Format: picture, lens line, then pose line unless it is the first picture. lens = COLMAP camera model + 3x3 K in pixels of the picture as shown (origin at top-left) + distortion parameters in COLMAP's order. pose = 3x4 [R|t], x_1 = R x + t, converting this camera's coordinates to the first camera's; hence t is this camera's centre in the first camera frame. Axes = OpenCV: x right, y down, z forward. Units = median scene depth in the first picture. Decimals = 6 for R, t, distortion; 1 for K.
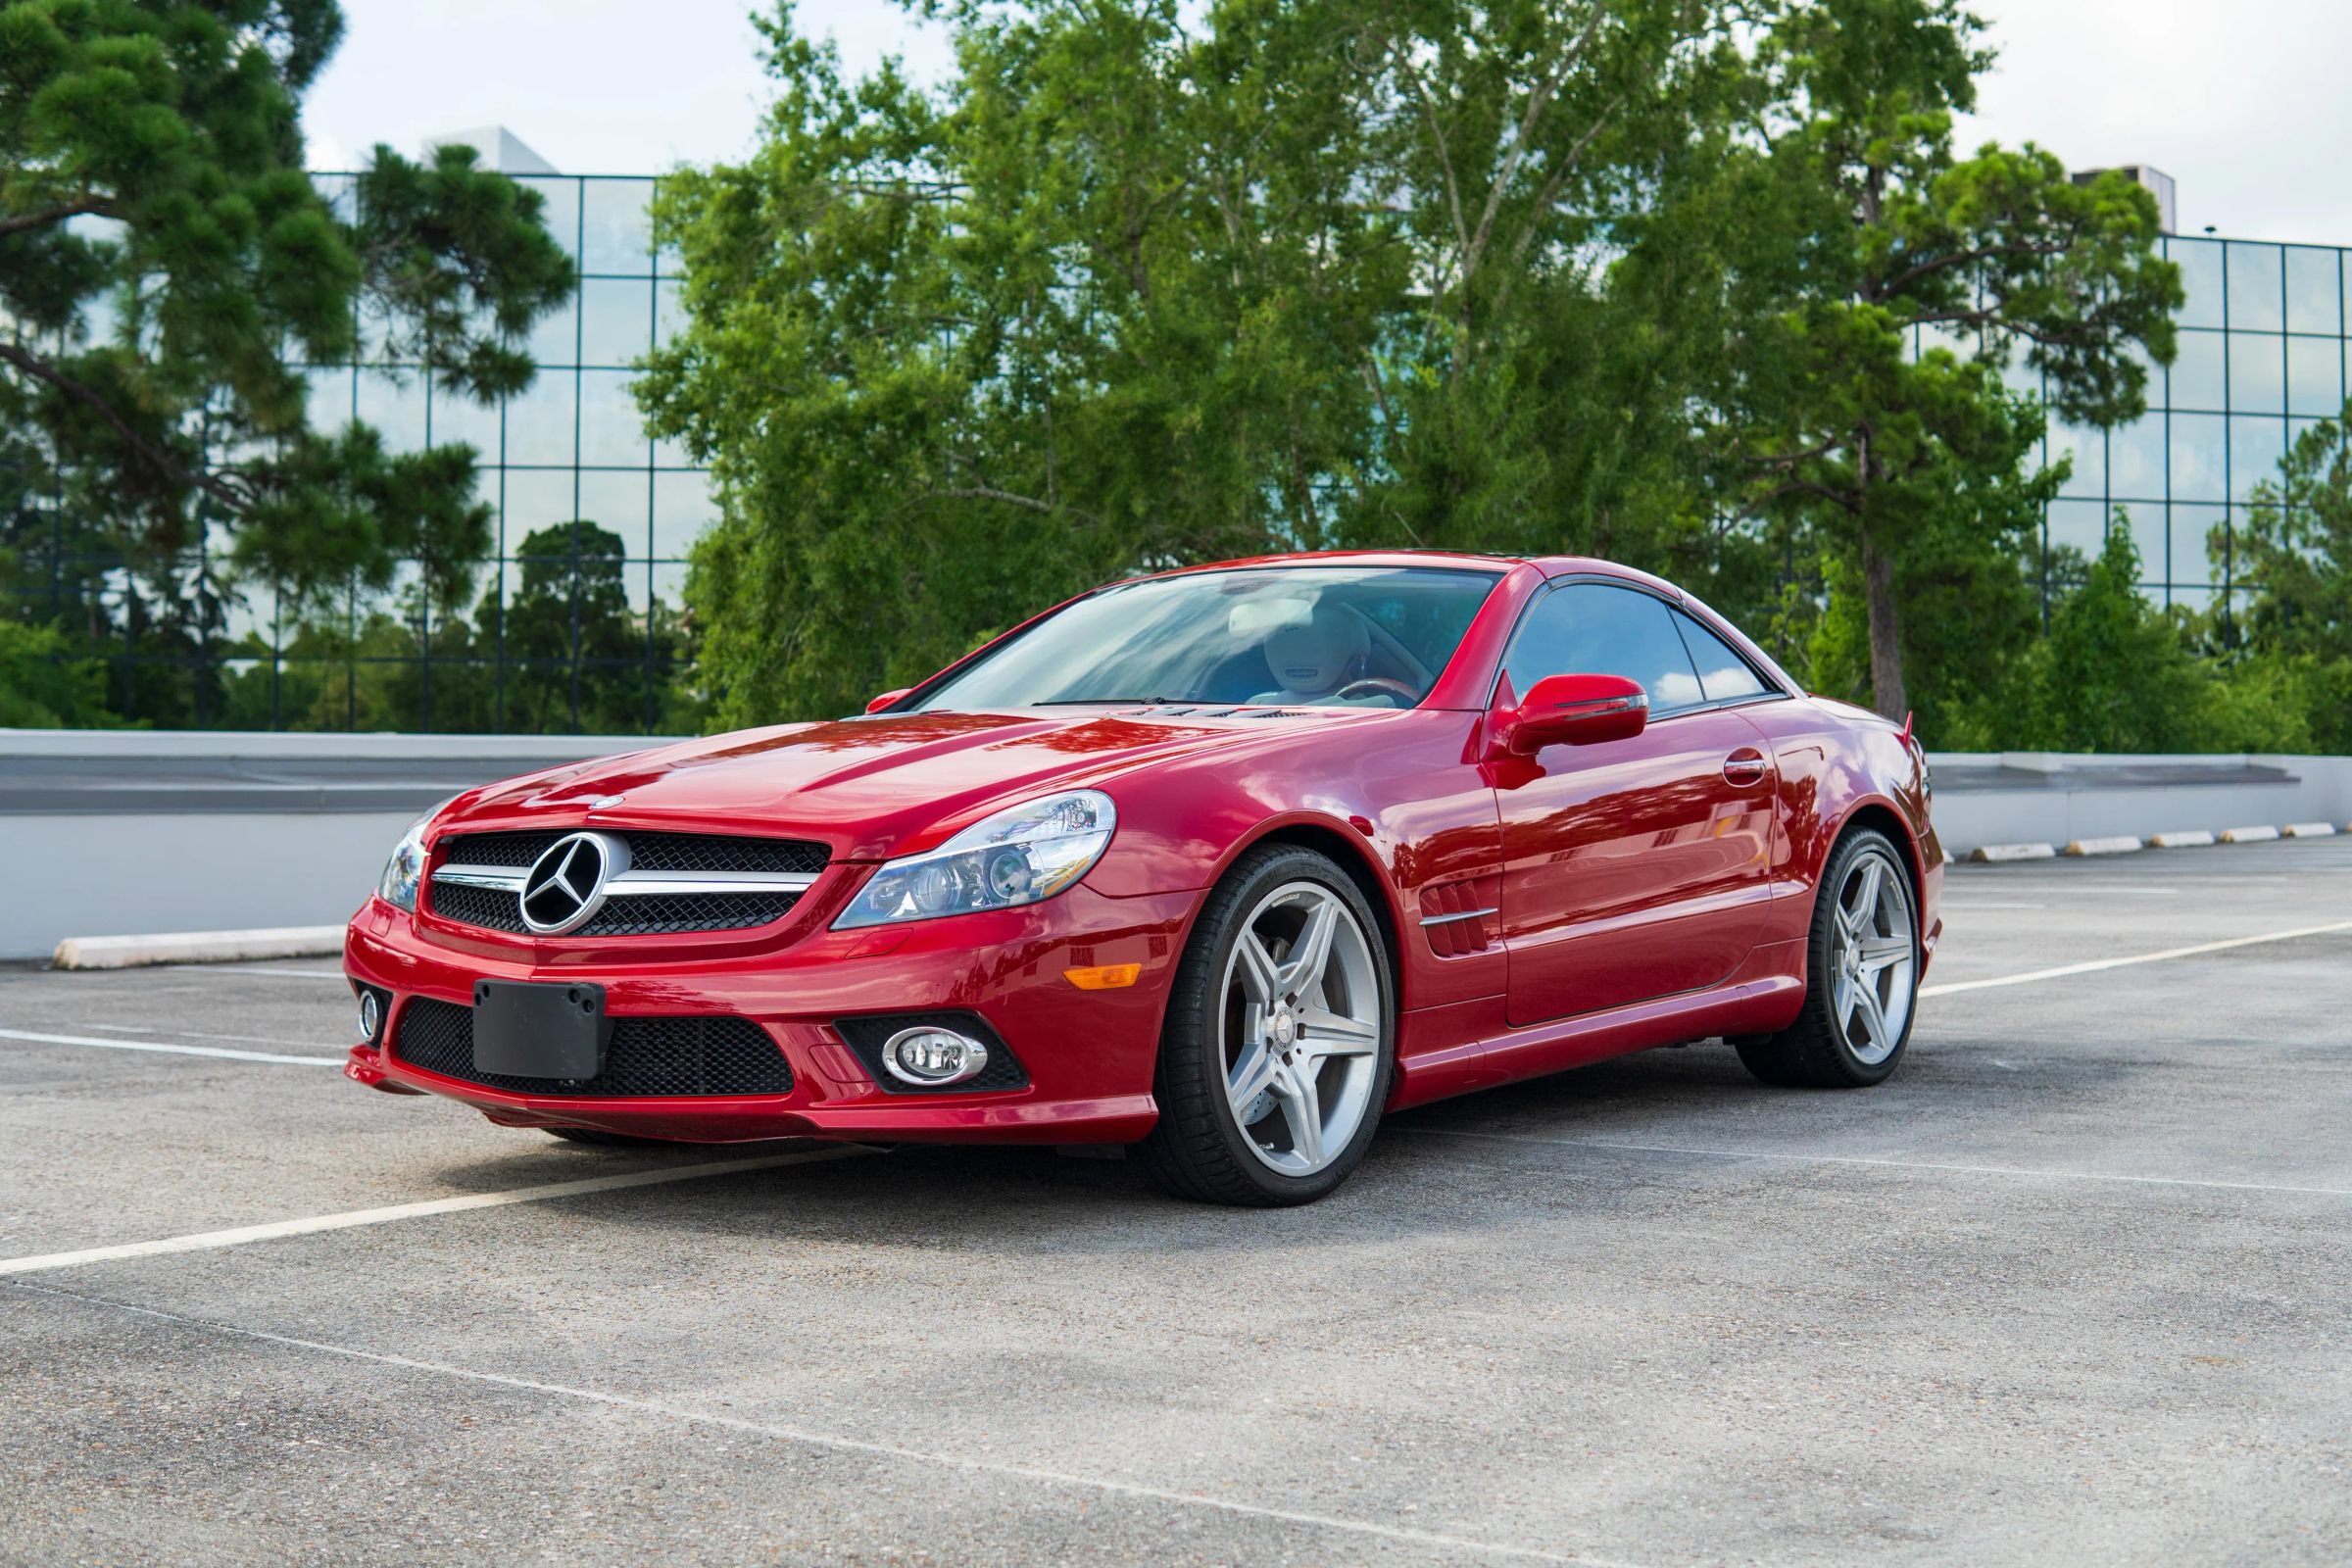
lens RADIAL K [[3141.9, 0, 1178.6], [0, 3141.9, 779.7], [0, 0, 1]] dist [-0.173450, -0.182631]
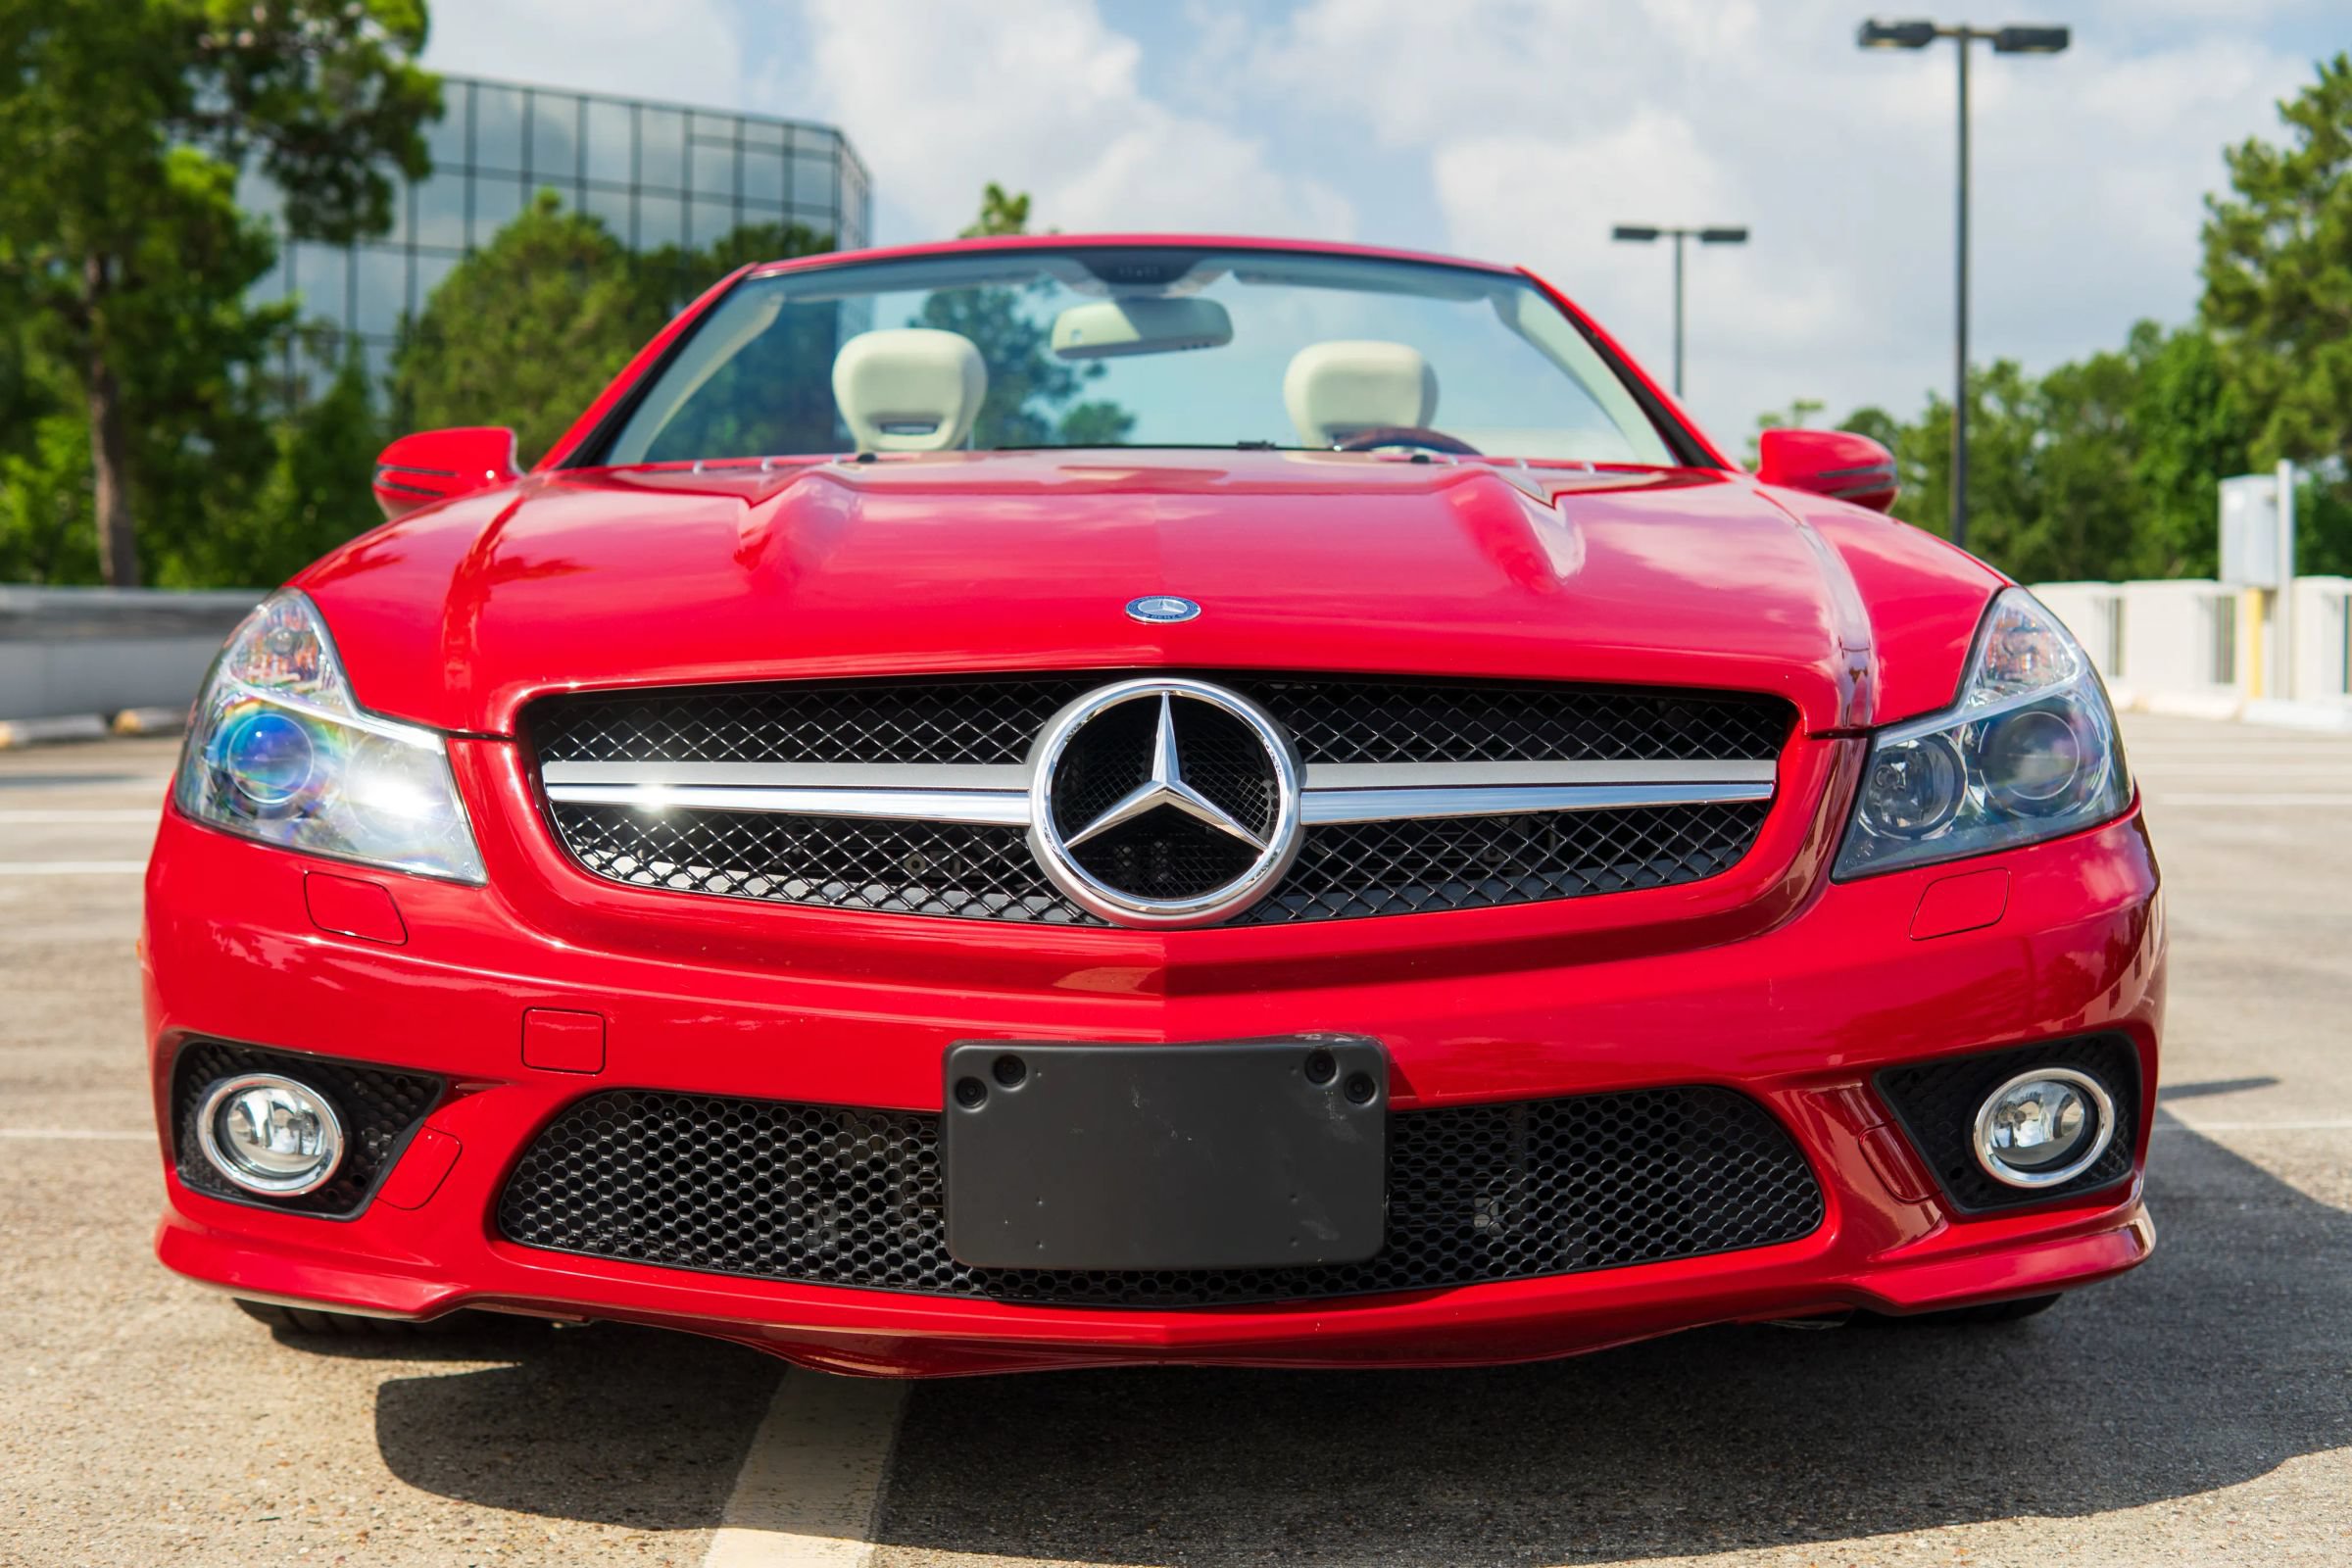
lens RADIAL K [[3141.9, 0, 1178.6], [0, 3141.9, 779.7], [0, 0, 1]] dist [-0.173450, -0.182631]
pose [[0.795990, -0.026310, 0.604738, -0.333966], [-0.003680, 0.998826, 0.048299, 0.007242], [-0.605299, -0.040671, 0.794959, 0.491163]]
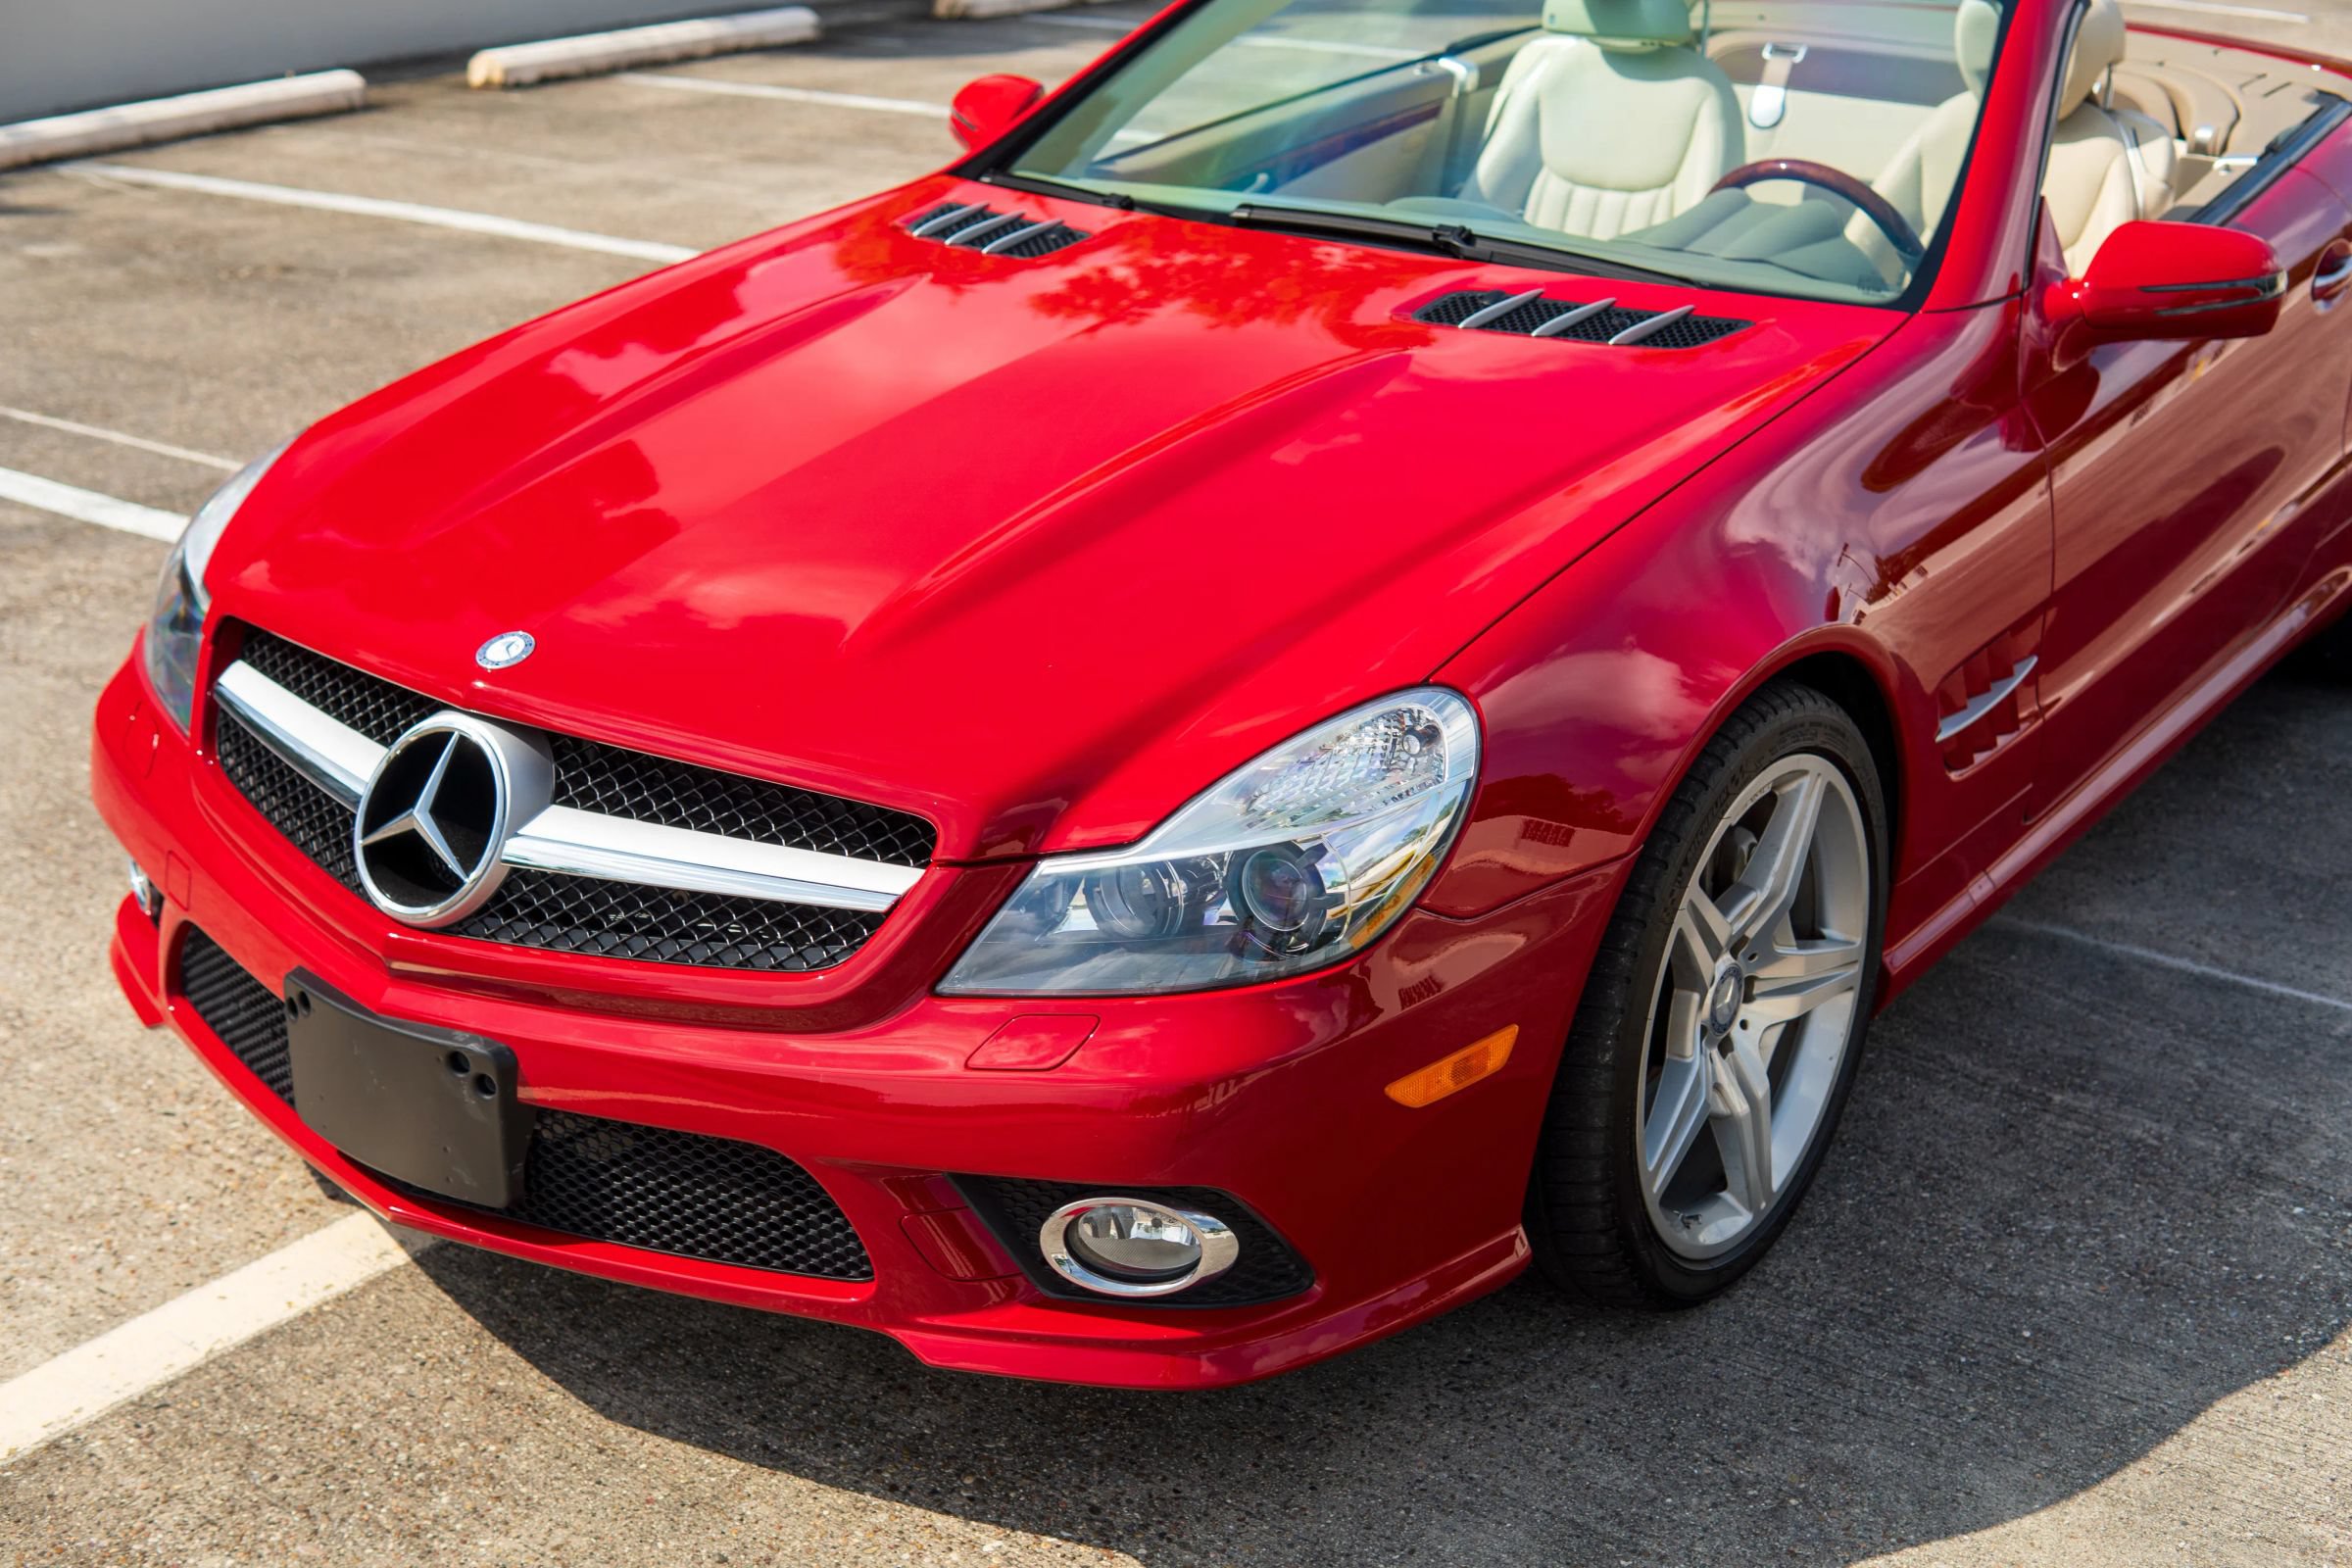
lens RADIAL K [[3146.7, 0, 1178.4], [0, 3146.7, 787.2], [0, 0, 1]] dist [-0.173425, -0.170633]
pose [[0.999819, 0.016925, -0.008729, -0.047586], [-0.012785, 0.936280, 0.351022, -0.119928], [0.014114, -0.350846, 0.936327, 0.372688]]
